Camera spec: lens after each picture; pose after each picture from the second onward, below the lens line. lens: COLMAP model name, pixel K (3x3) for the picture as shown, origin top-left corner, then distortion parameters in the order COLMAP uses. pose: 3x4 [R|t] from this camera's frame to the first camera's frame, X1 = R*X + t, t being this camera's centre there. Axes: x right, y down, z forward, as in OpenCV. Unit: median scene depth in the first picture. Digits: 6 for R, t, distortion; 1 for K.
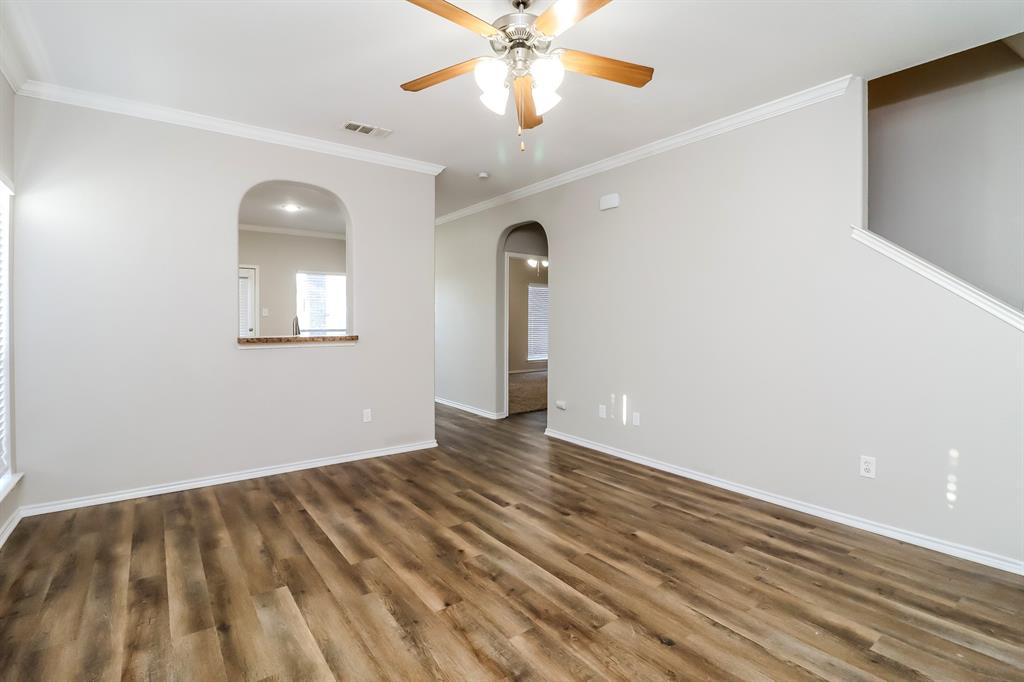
lens RADIAL K [[481.9, 0, 513.4], [0, 481.9, 323.9], [0, 0, 1]] dist [0.003747, -0.011019]
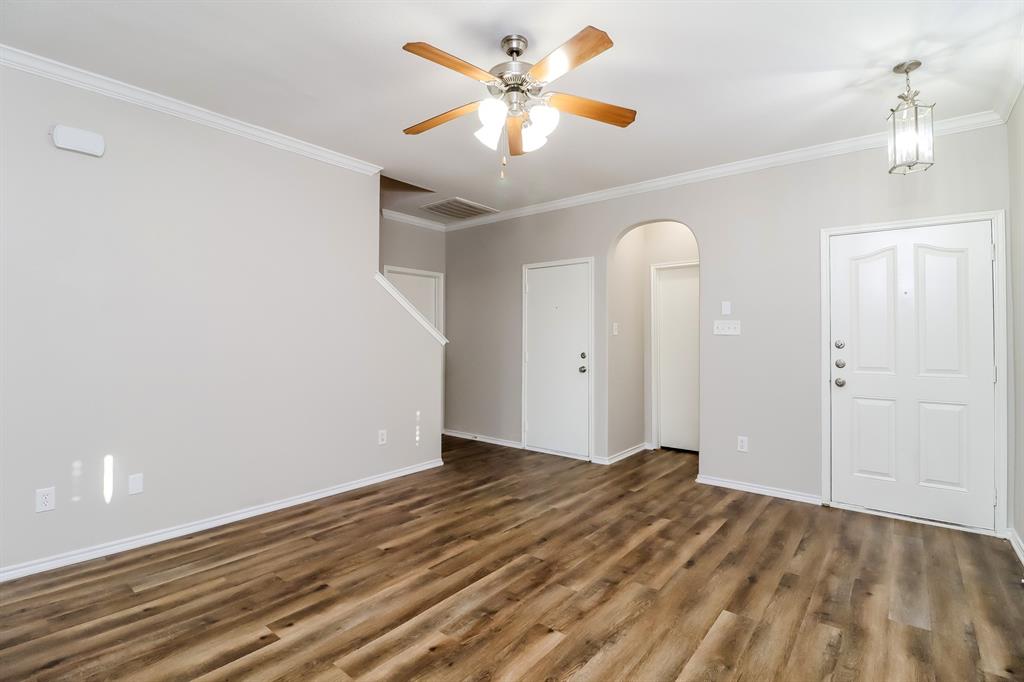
lens RADIAL K [[481.9, 0, 513.4], [0, 481.9, 323.9], [0, 0, 1]] dist [0.003747, -0.011019]
pose [[-0.246887, 0.026028, 0.968695, -0.932571], [0.004802, 0.999660, -0.025636, -0.012943], [-0.969032, -0.001677, -0.246928, 1.134762]]
